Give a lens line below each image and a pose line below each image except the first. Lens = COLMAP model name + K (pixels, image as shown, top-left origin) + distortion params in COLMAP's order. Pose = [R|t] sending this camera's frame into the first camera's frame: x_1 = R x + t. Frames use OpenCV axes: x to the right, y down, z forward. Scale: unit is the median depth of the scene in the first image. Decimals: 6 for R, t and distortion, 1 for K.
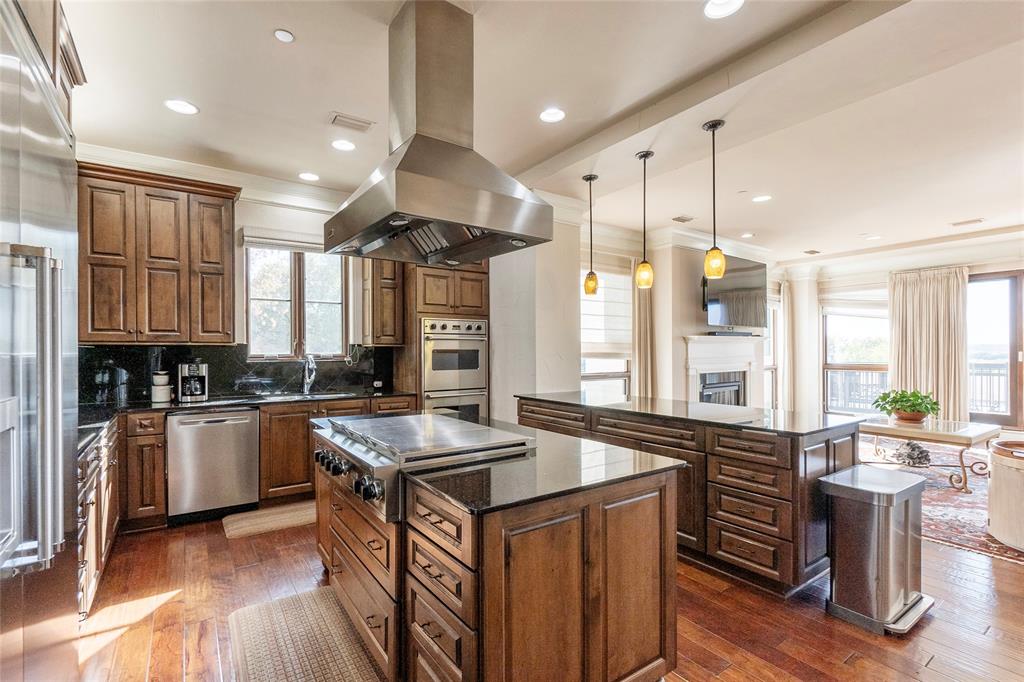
lens RADIAL K [[462.3, 0, 499.2], [0, 462.3, 353.7], [0, 0, 1]] dist [0.004737, -0.000769]
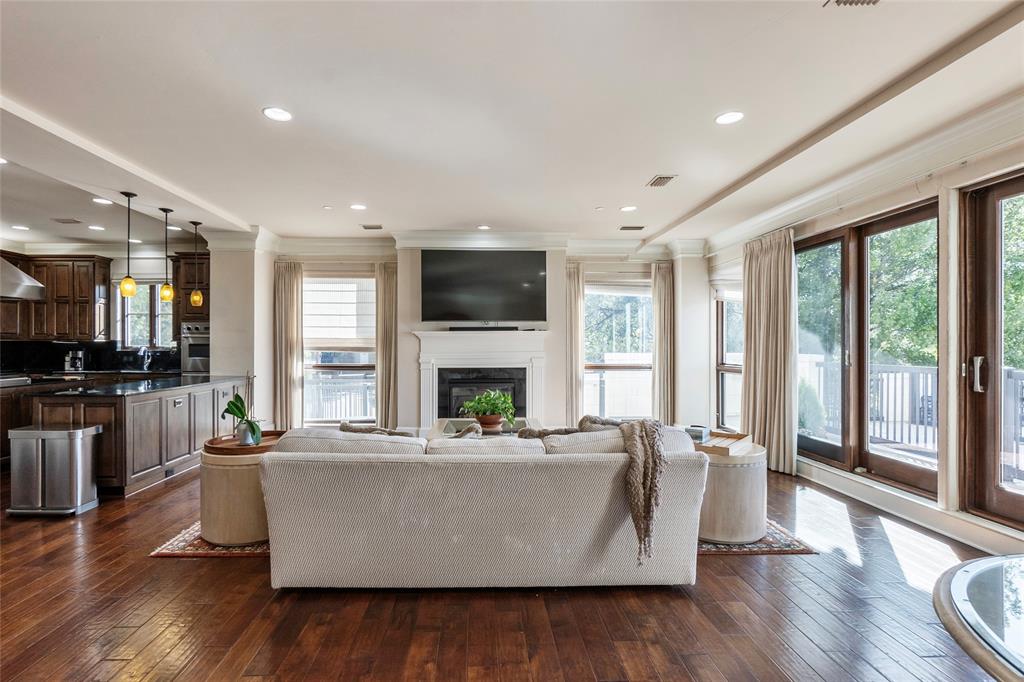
lens RADIAL K [[478.1, 0, 488.8], [0, 478.1, 344.1], [0, 0, 1]] dist [-0.004542, -0.000806]
pose [[0.838572, 0.004650, -0.544771, 1.497016], [-0.007866, 0.999963, -0.003572, -0.010053], [0.544734, 0.007280, 0.838577, 0.228329]]
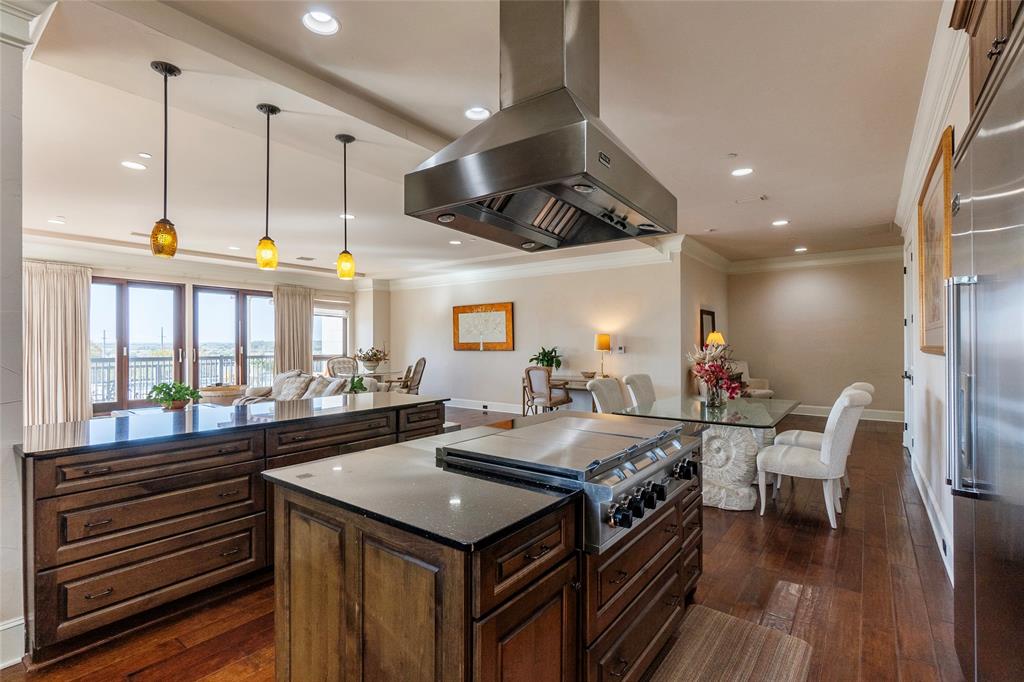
lens RADIAL K [[478.1, 0, 488.8], [0, 478.1, 344.1], [0, 0, 1]] dist [-0.004542, -0.000806]
pose [[-0.294885, 0.004163, 0.955524, -0.457901], [0.008508, 0.999962, -0.001731, -0.004192], [-0.955495, 0.007619, -0.294909, 0.659795]]
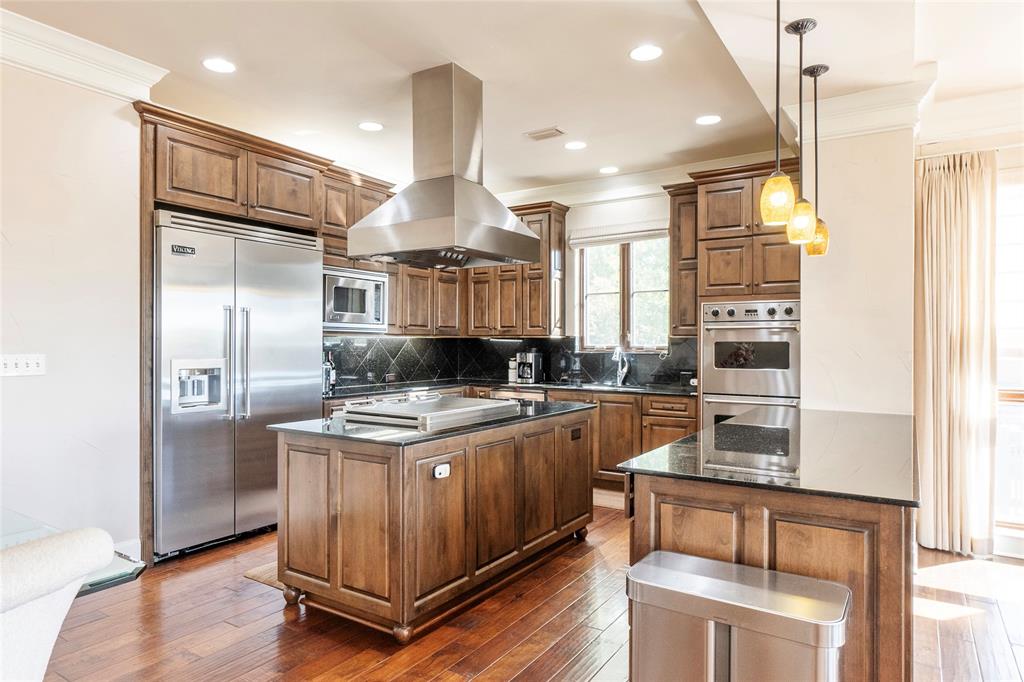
lens RADIAL K [[632.1, 0, 489.6], [0, 632.1, 342.2], [0, 0, 1]] dist [-0.004518, -0.001914]
pose [[0.367771, 0.004117, -0.929907, 0.717785], [-0.009350, 0.999956, 0.000729, -0.005549], [0.929869, 0.008426, 0.367793, 0.234608]]
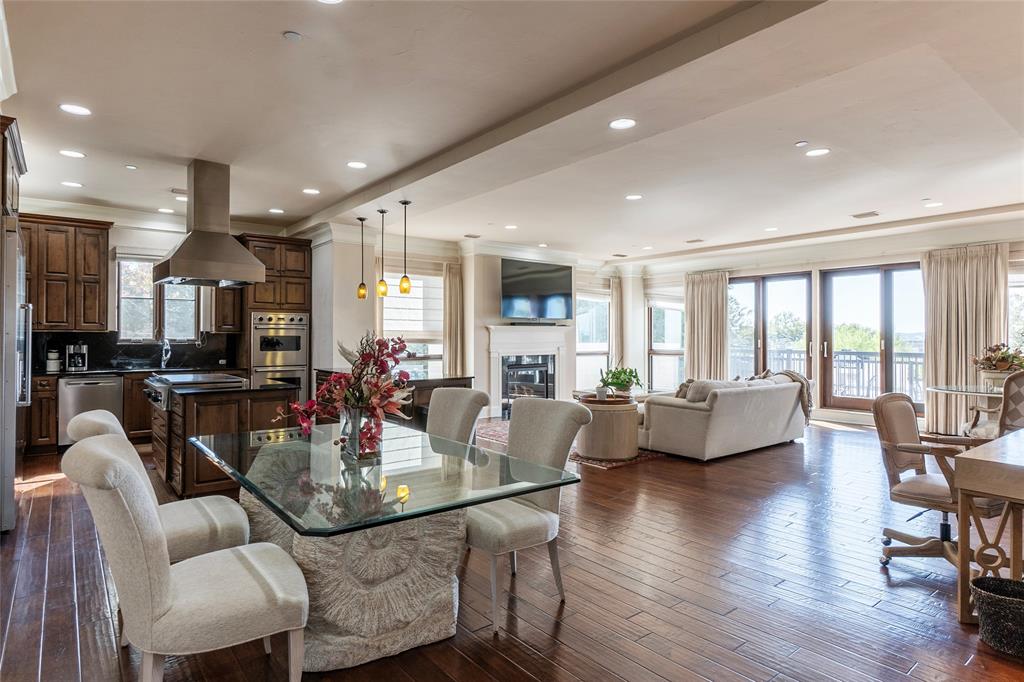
lens RADIAL K [[563.4, 0, 500.5], [0, 563.4, 333.2], [0, 0, 1]] dist [-0.001789, 0.001149]
pose [[0.998066, 0.005740, 0.061905, 0.452149], [-0.004983, 0.999911, -0.012388, 0.000440], [-0.061971, 0.012055, 0.998005, -0.687353]]
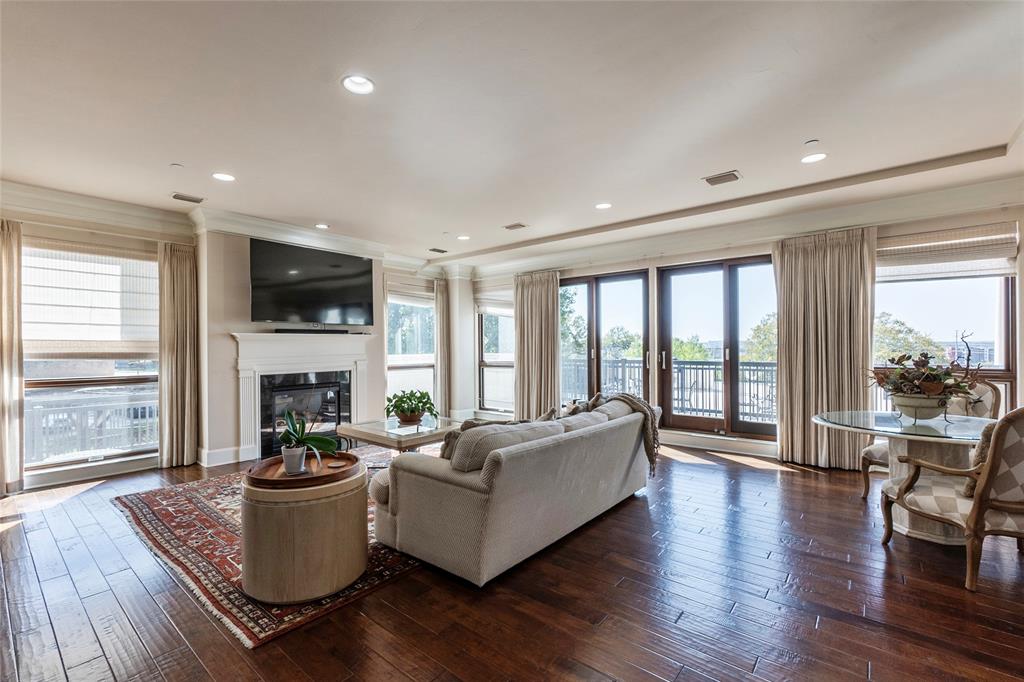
lens RADIAL K [[448.6, 0, 498.2], [0, 448.6, 347.6], [0, 0, 1]] dist [-0.005088, -0.000814]
pose [[0.964184, -0.002356, 0.265224, 0.874848], [0.003979, 0.999977, -0.005580, -0.005300], [-0.265204, 0.006435, 0.964171, 0.047107]]
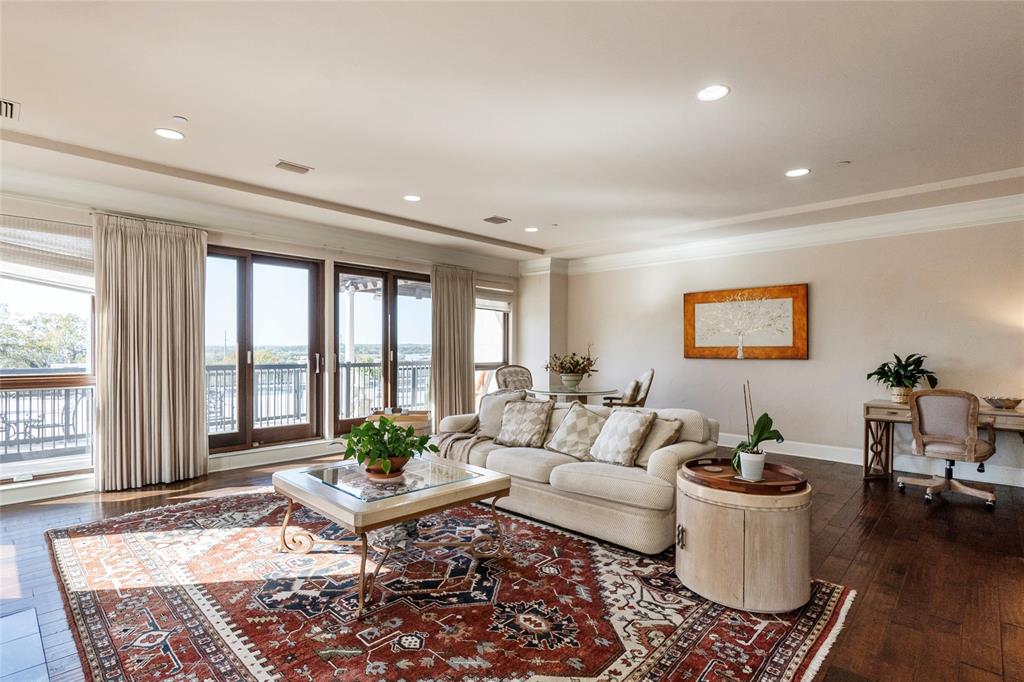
lens RADIAL K [[499.0, 0, 489.6], [0, 499.0, 356.2], [0, 0, 1]] dist [0.002886, 0.000322]
pose [[-0.187997, -0.013245, 0.982080, 0.261573], [0.003465, 0.999894, 0.014149, -0.010092], [-0.982163, 0.006063, -0.187932, 1.059803]]
